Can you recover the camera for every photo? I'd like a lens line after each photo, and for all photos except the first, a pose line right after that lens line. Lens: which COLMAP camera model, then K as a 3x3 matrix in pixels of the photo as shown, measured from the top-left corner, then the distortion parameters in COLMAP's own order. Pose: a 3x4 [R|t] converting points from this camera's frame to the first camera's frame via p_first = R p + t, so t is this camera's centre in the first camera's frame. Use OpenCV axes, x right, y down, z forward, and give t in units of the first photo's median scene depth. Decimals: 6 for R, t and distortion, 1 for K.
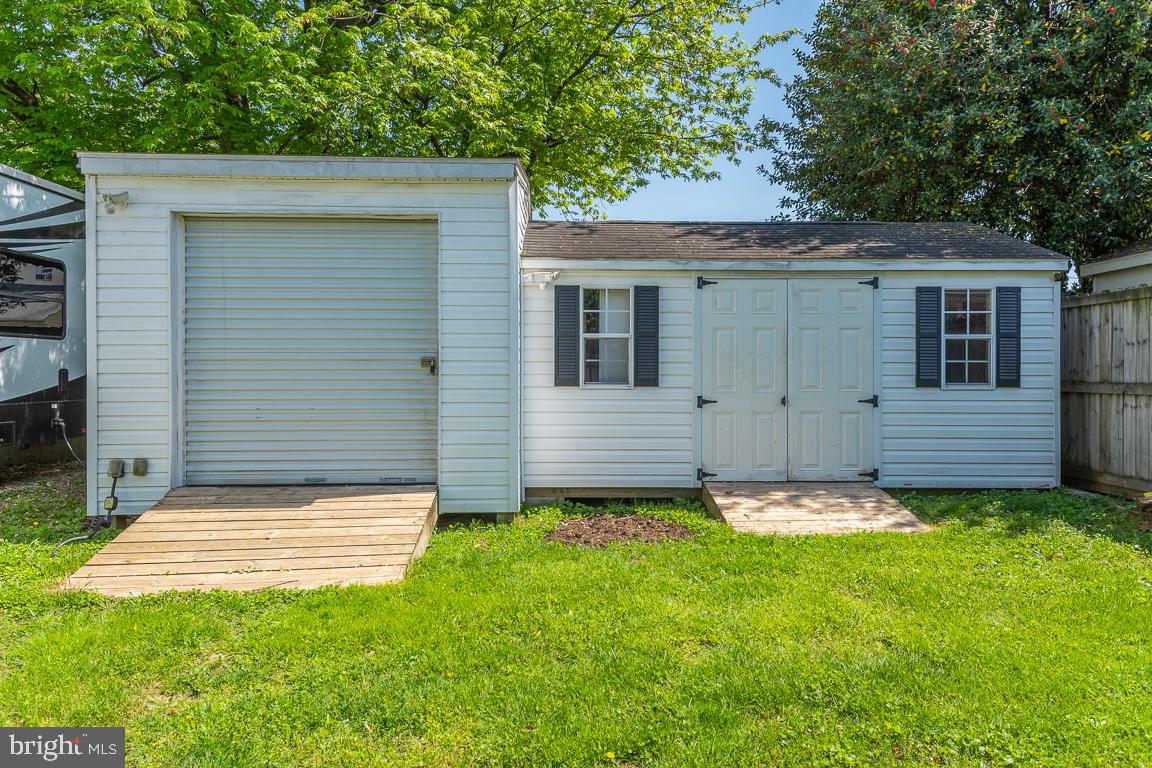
lens RADIAL K [[760.8, 0, 575.1], [0, 760.8, 380.6], [0, 0, 1]] dist [0.042816, 0.000717]
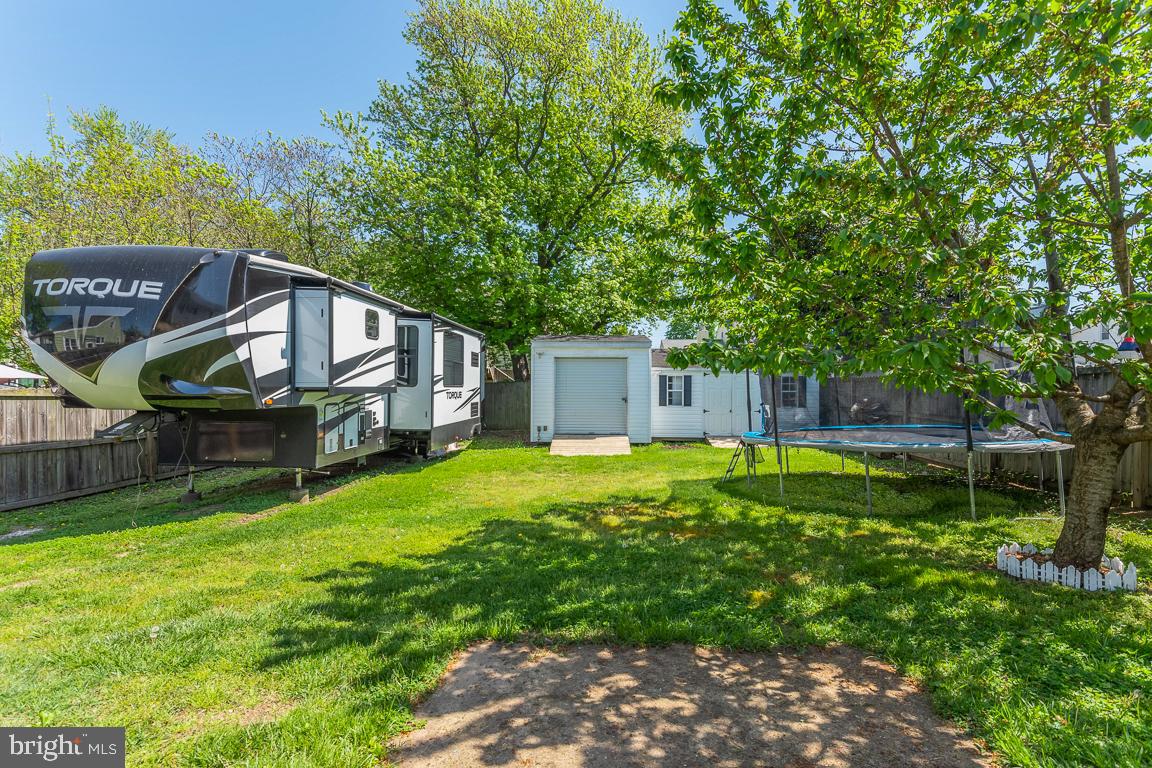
lens RADIAL K [[521.9, 0, 576.0], [0, 521.9, 384.8], [0, 0, 1]] dist [0.027773, -0.004395]
pose [[0.997357, 0.004909, -0.072493, -0.226530], [-0.005604, 0.999940, -0.009378, -0.062730], [0.072442, 0.009760, 0.997325, -1.294405]]
